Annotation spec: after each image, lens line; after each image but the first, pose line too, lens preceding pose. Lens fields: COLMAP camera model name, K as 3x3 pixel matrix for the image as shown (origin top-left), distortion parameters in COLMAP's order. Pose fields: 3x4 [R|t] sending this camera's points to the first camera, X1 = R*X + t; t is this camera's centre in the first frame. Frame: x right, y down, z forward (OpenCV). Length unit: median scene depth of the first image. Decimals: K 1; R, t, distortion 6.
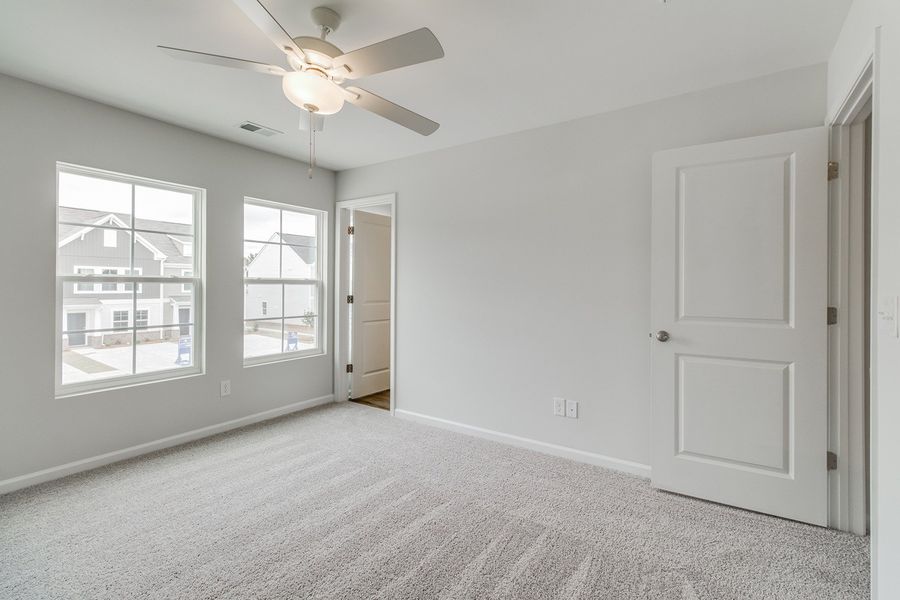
lens RADIAL K [[451.0, 0, 452.9], [0, 451.0, 294.2], [0, 0, 1]] dist [-0.011971, -0.000018]
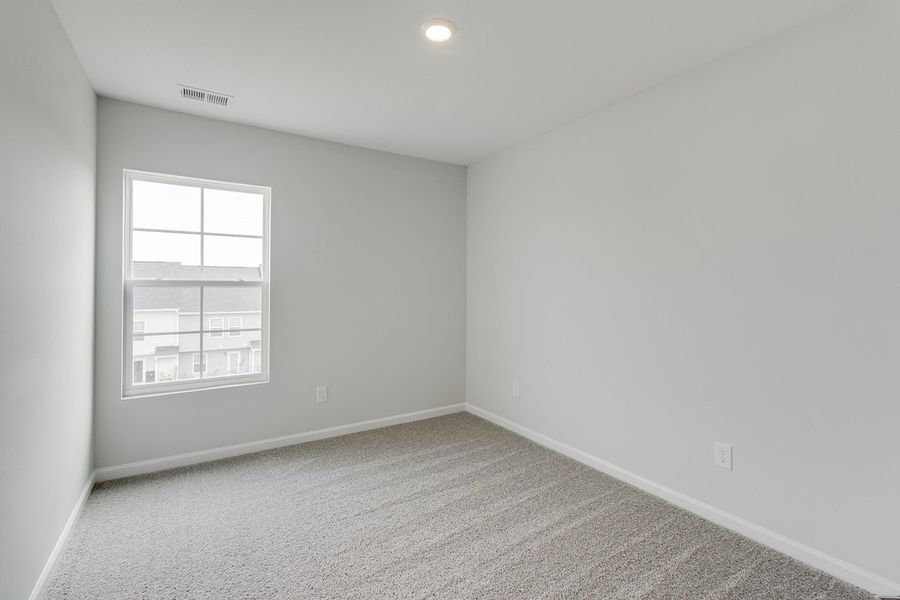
lens RADIAL K [[451.0, 0, 454.6], [0, 451.0, 291.6], [0, 0, 1]] dist [-0.011971, -0.000018]
pose [[0.926938, -0.002107, -0.375208, 0.199581], [-0.002285, 0.999934, -0.011259, -0.004544], [0.375207, 0.011293, 0.926872, 0.315847]]
